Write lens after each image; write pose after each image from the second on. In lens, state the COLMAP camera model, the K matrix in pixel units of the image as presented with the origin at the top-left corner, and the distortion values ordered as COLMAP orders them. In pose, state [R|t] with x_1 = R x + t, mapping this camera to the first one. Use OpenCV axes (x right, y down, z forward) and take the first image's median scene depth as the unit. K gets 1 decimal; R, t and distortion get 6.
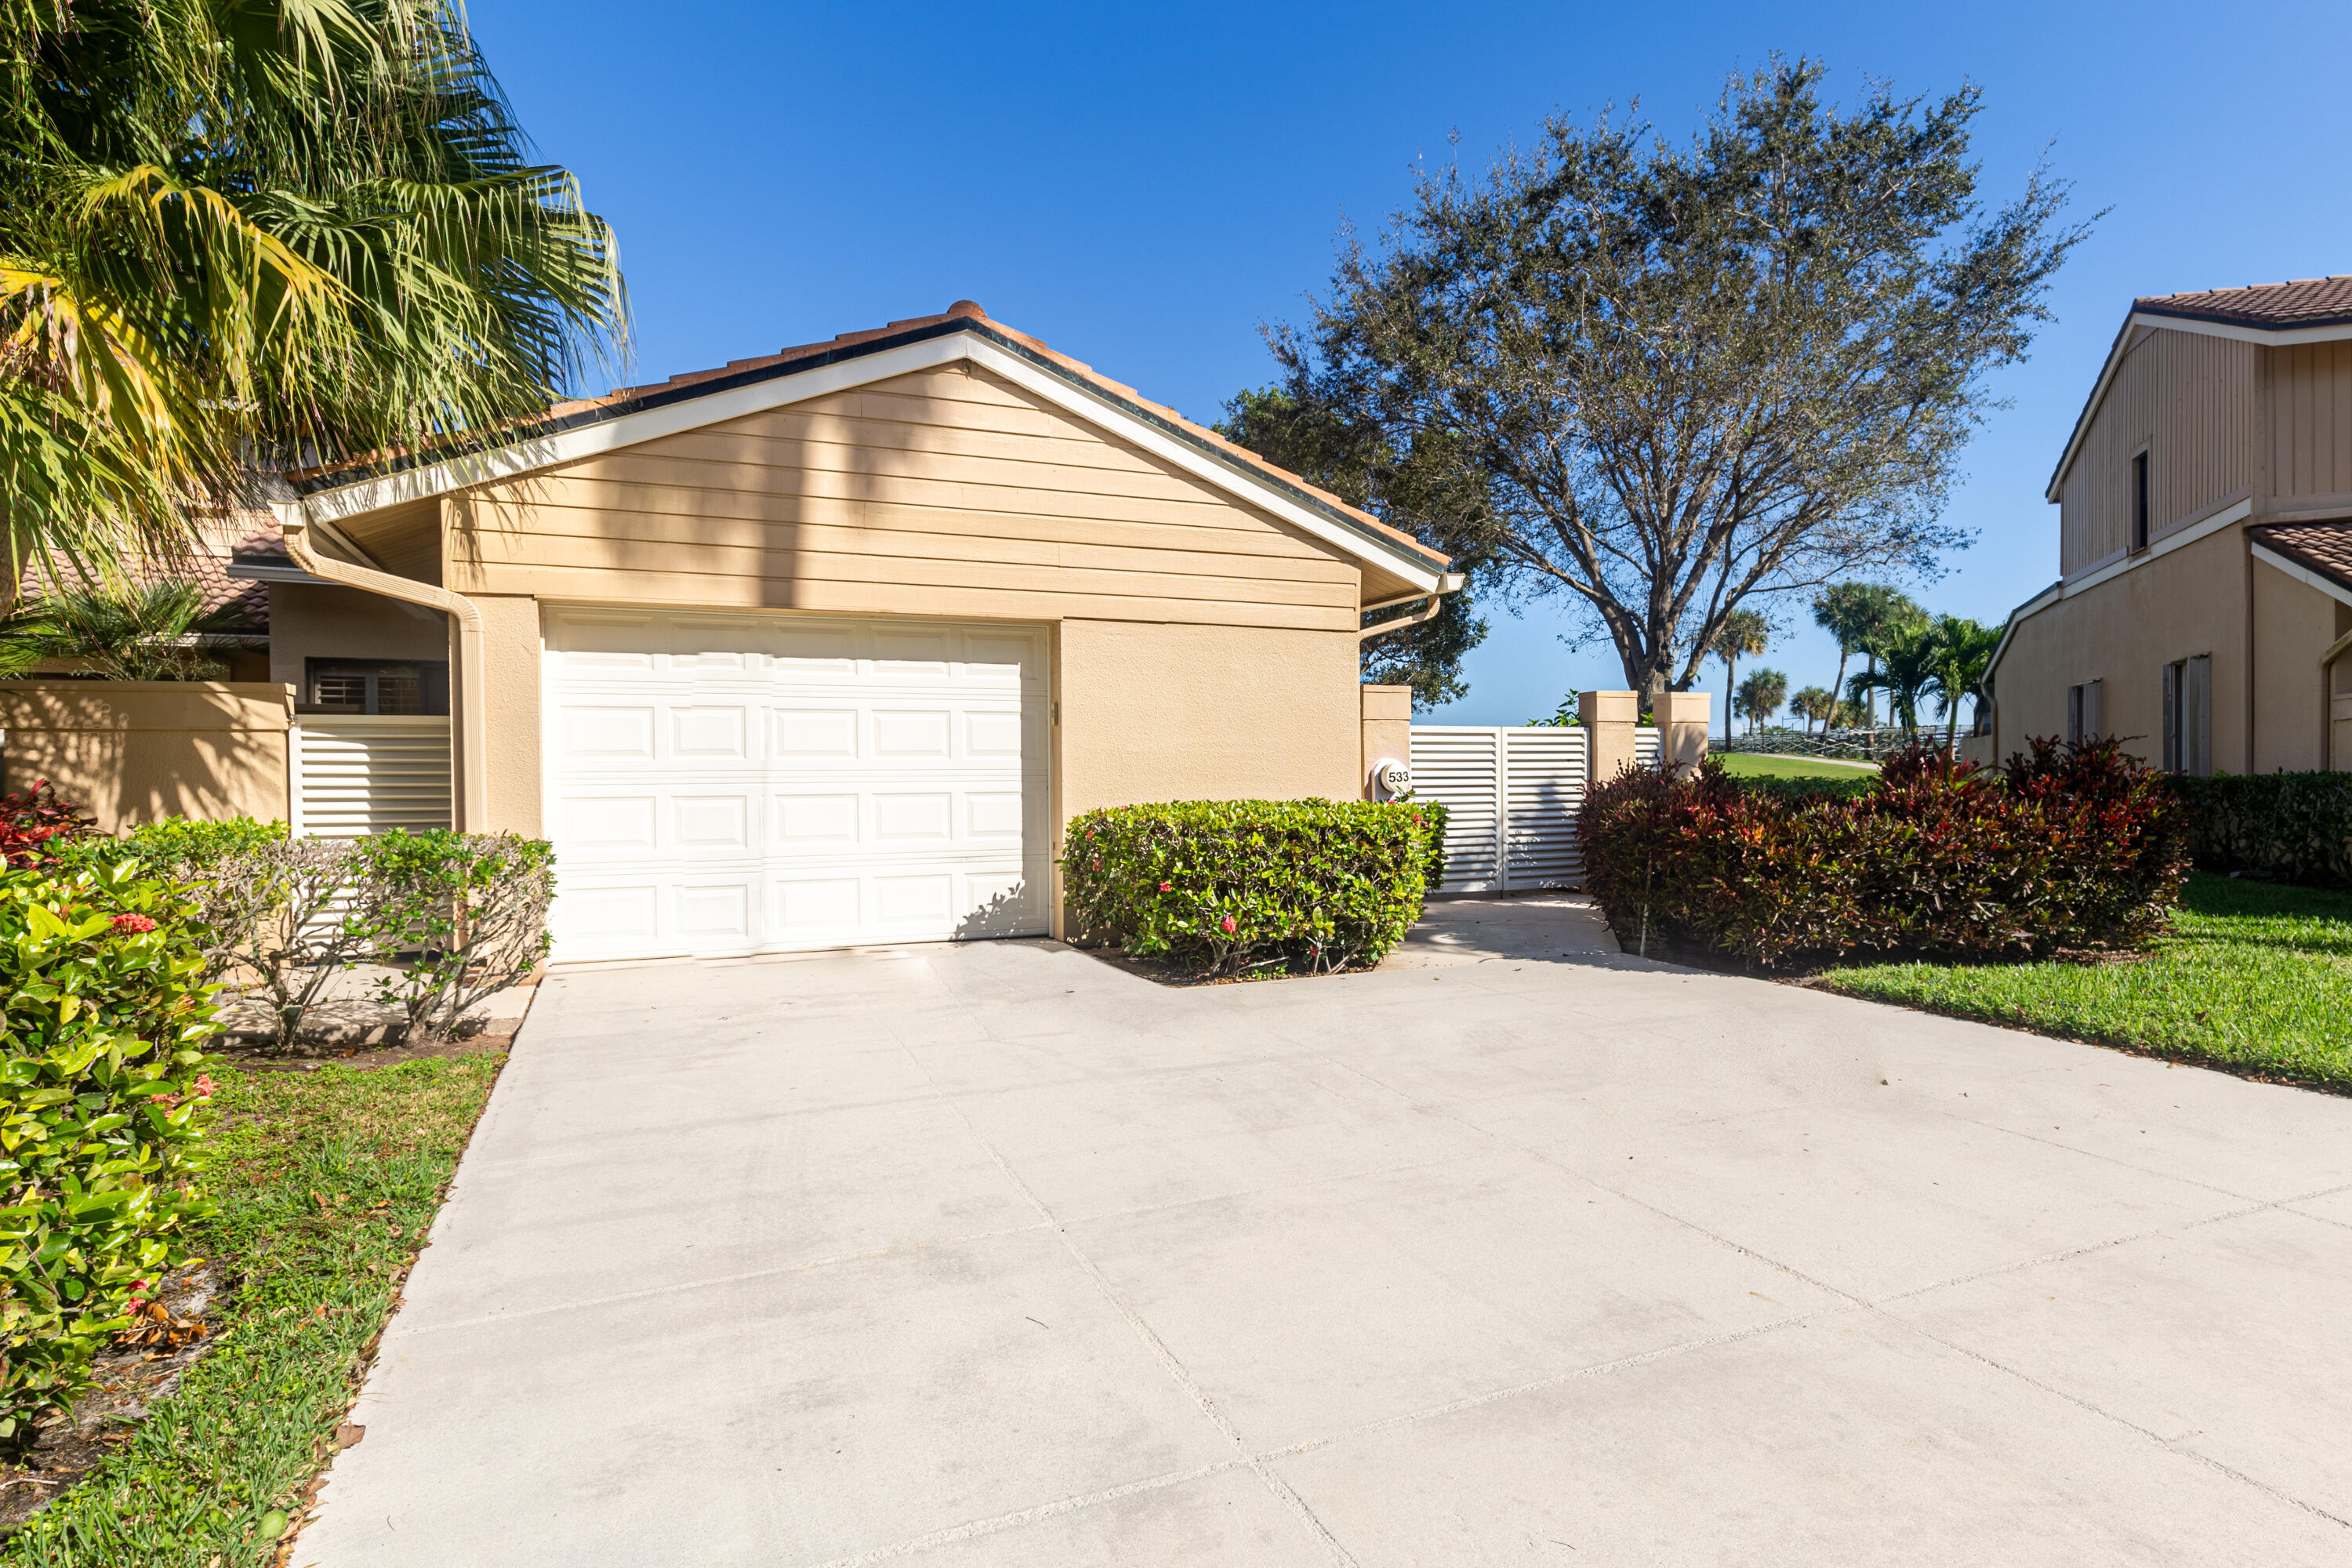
lens RADIAL K [[1248.4, 0, 1175.8], [0, 1248.4, 786.6], [0, 0, 1]] dist [0.004020, 0.000356]
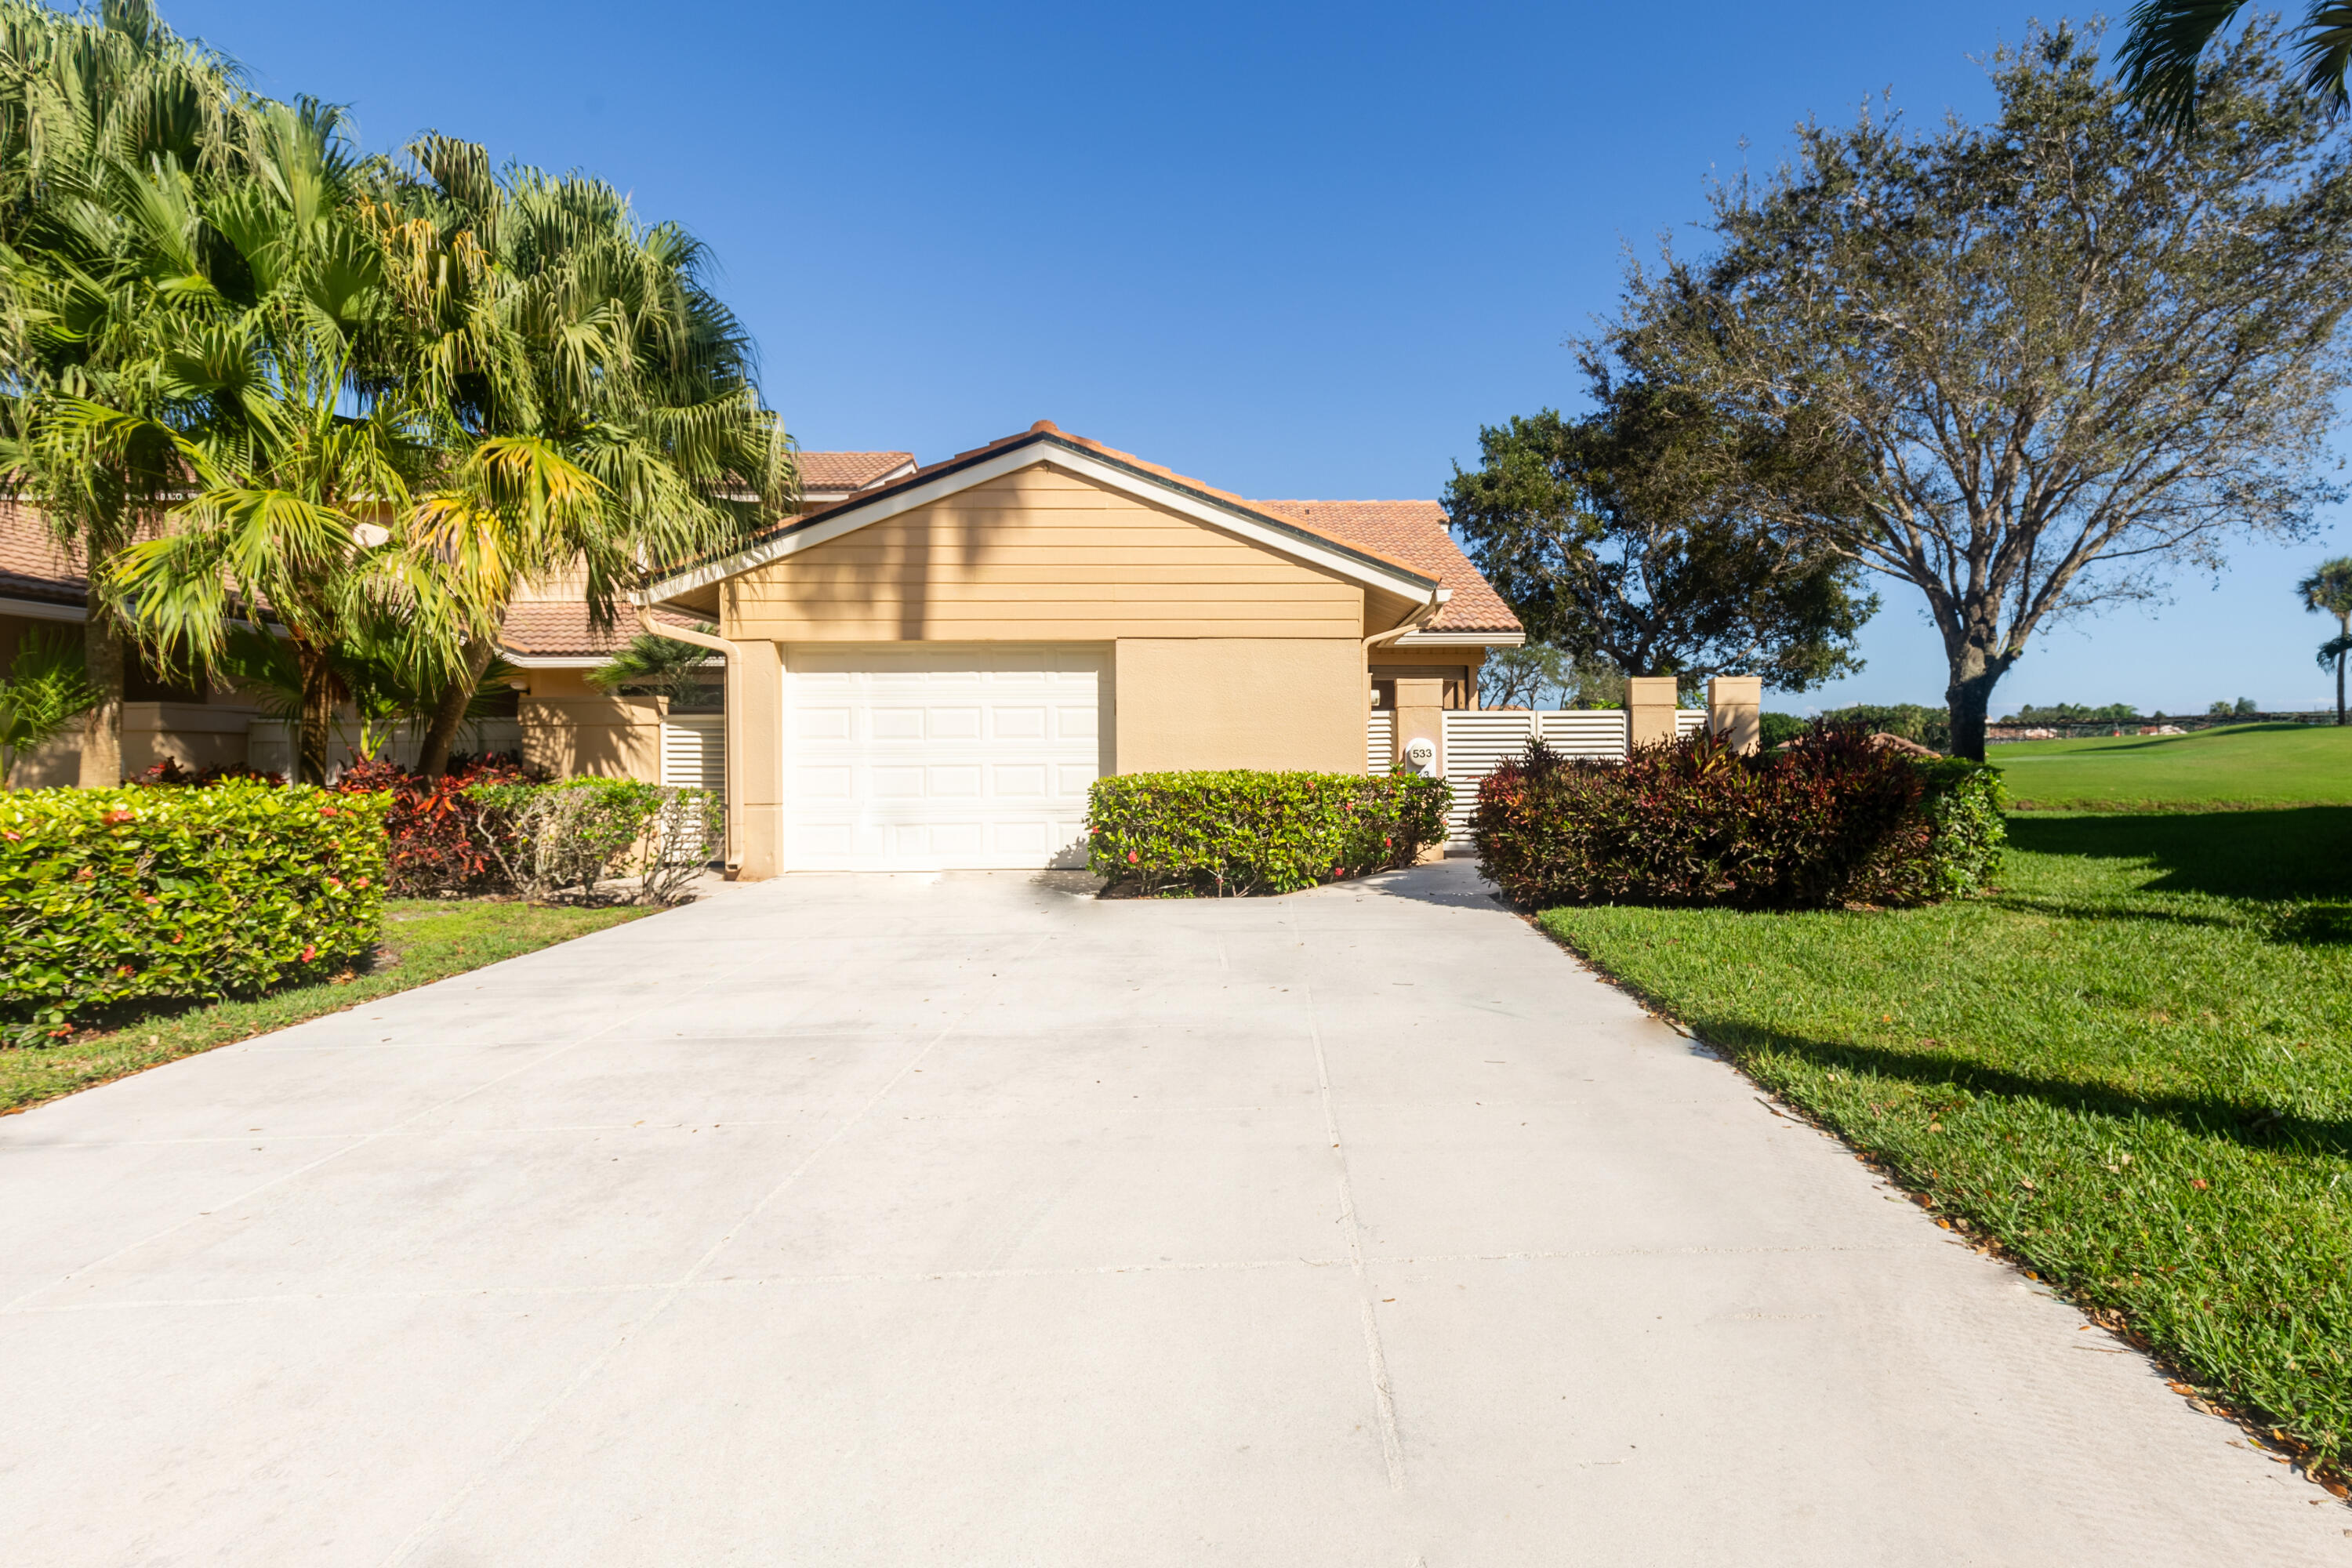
lens RADIAL K [[1114.6, 0, 1177.1], [0, 1114.6, 742.2], [0, 0, 1]] dist [0.001842, -0.000341]
pose [[0.935791, -0.002684, -0.352544, 0.452114], [-0.003588, 0.999847, -0.017137, 0.001087], [0.352536, 0.017302, 0.935638, -0.142038]]
